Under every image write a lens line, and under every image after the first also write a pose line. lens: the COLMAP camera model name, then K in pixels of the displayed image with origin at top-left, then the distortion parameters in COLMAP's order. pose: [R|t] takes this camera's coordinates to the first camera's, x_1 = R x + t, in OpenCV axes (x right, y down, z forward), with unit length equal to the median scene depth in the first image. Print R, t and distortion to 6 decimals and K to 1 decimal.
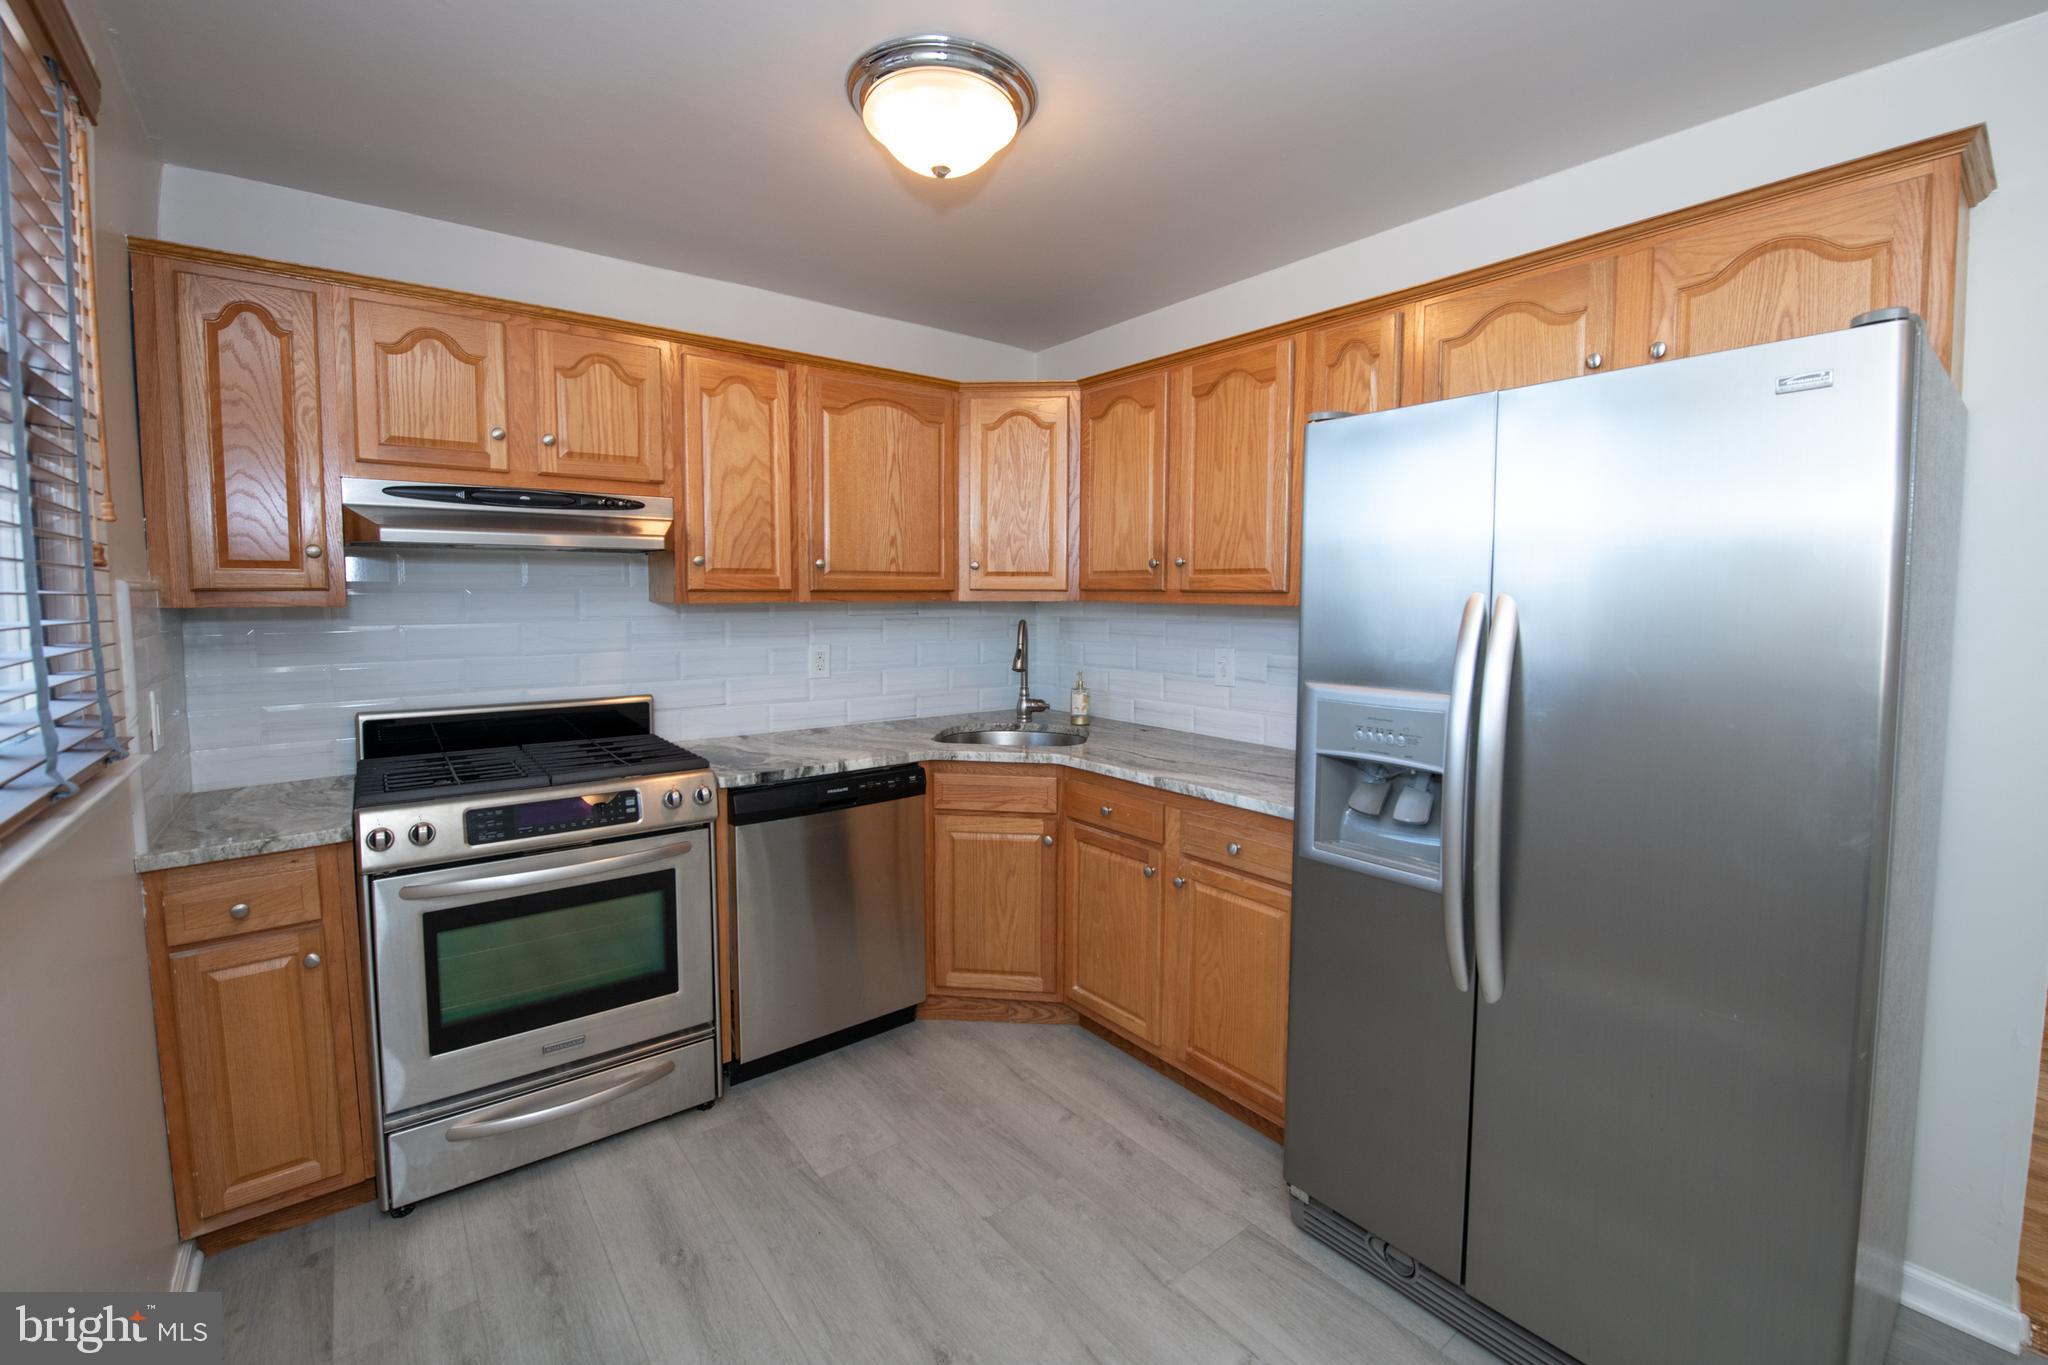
lens RADIAL K [[864.4, 0, 1065.2], [0, 864.4, 645.2], [0, 0, 1]] dist [-0.020673, -0.000857]
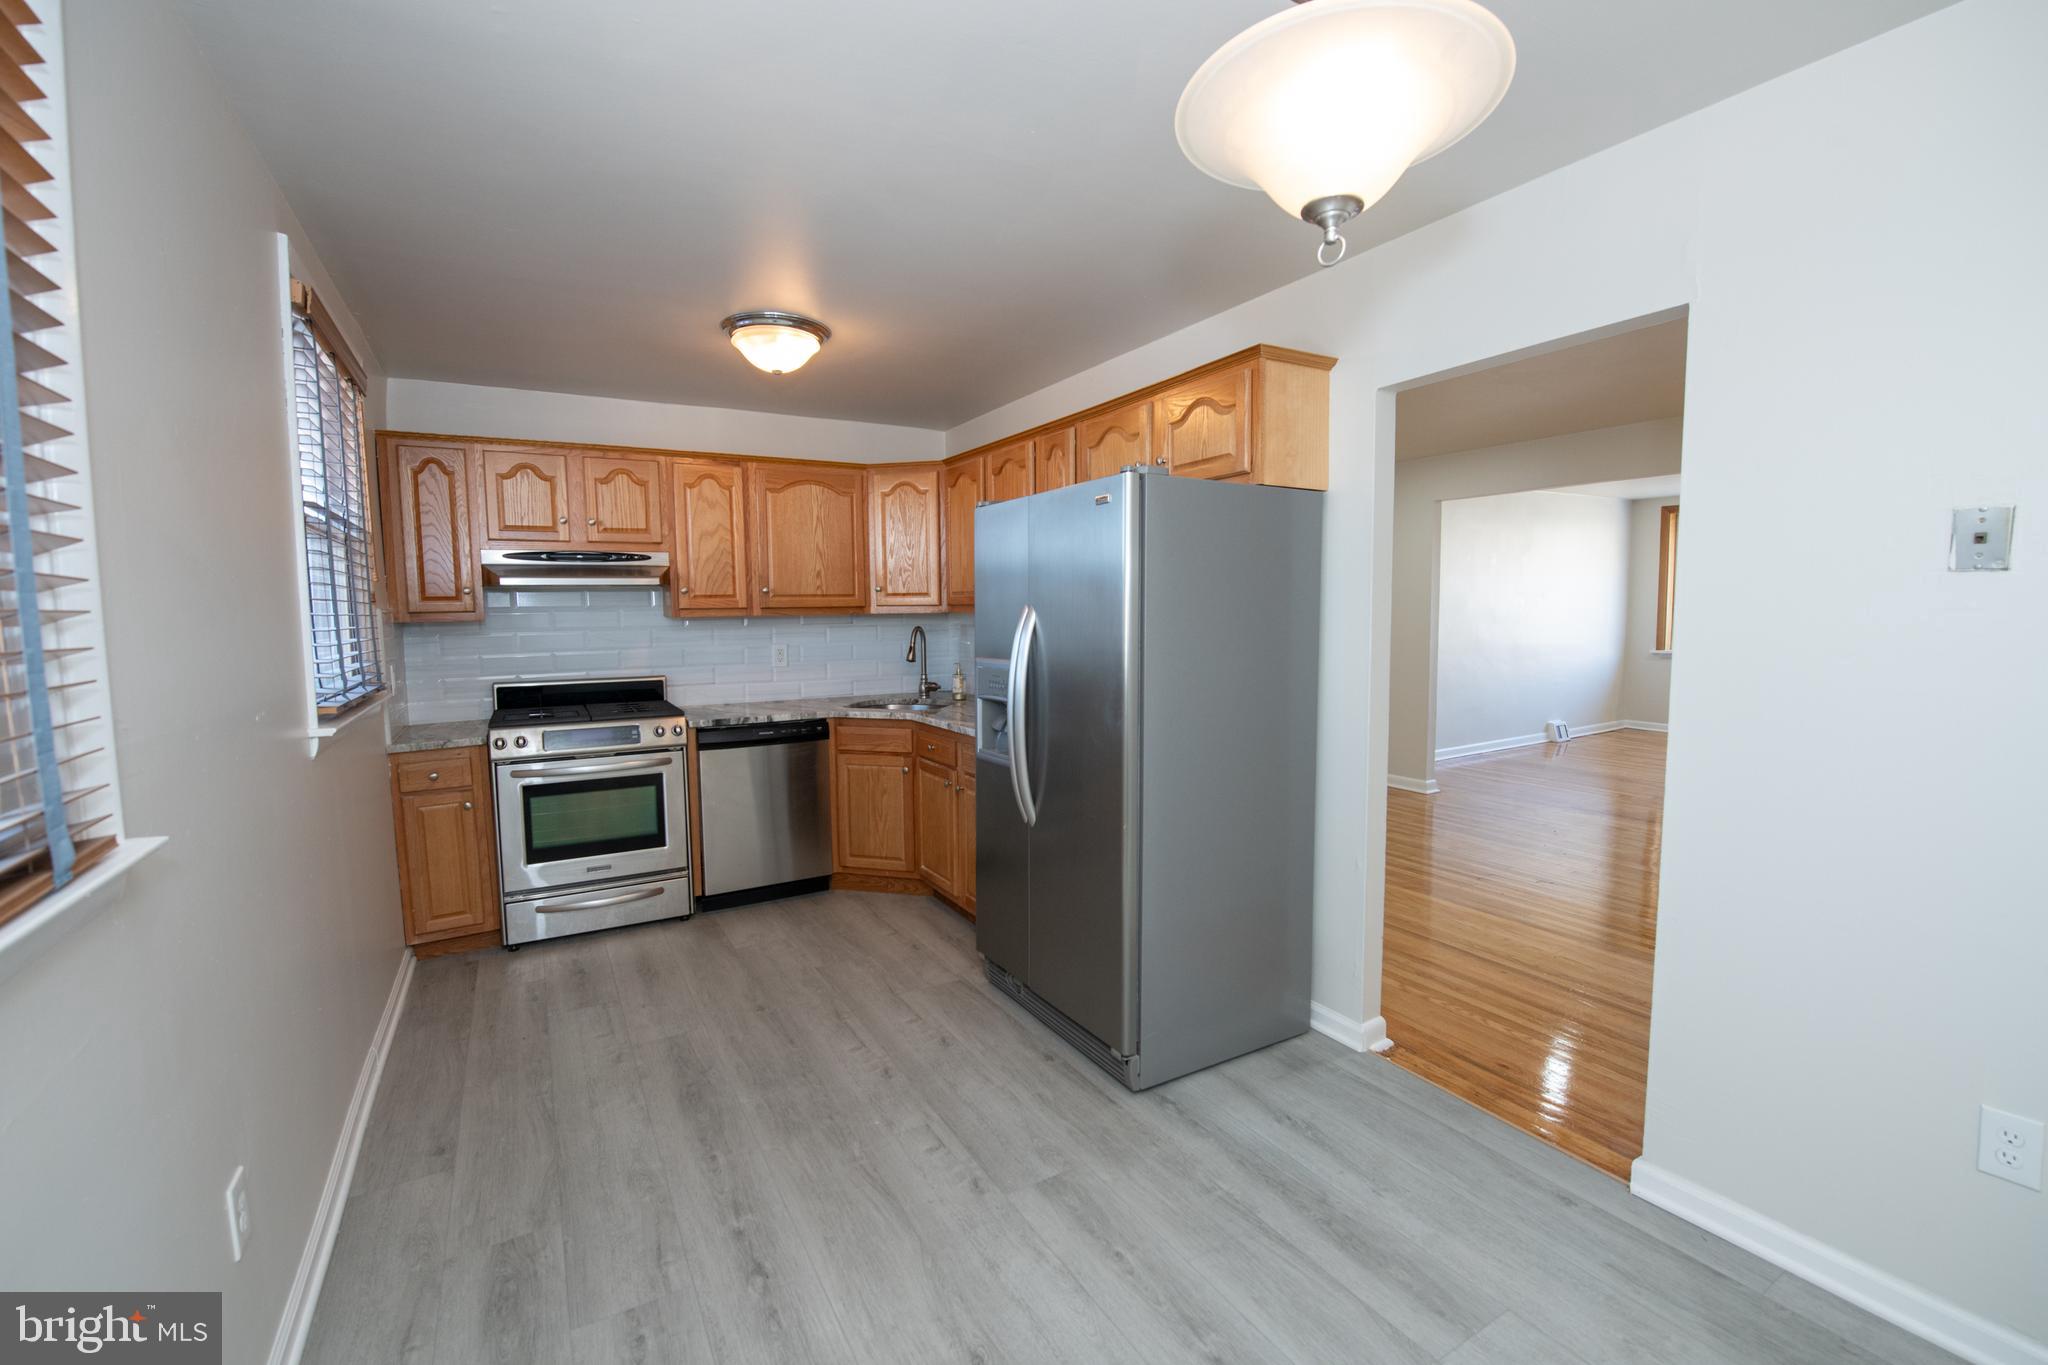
lens RADIAL K [[855.7, 0, 1037.5], [0, 855.7, 669.7], [0, 0, 1]] dist [-0.018444, -0.000937]
pose [[0.989079, -0.003776, -0.147337, 0.520887], [0.005923, 0.999883, 0.014135, 0.035123], [0.147267, -0.014854, 0.988985, -0.546811]]
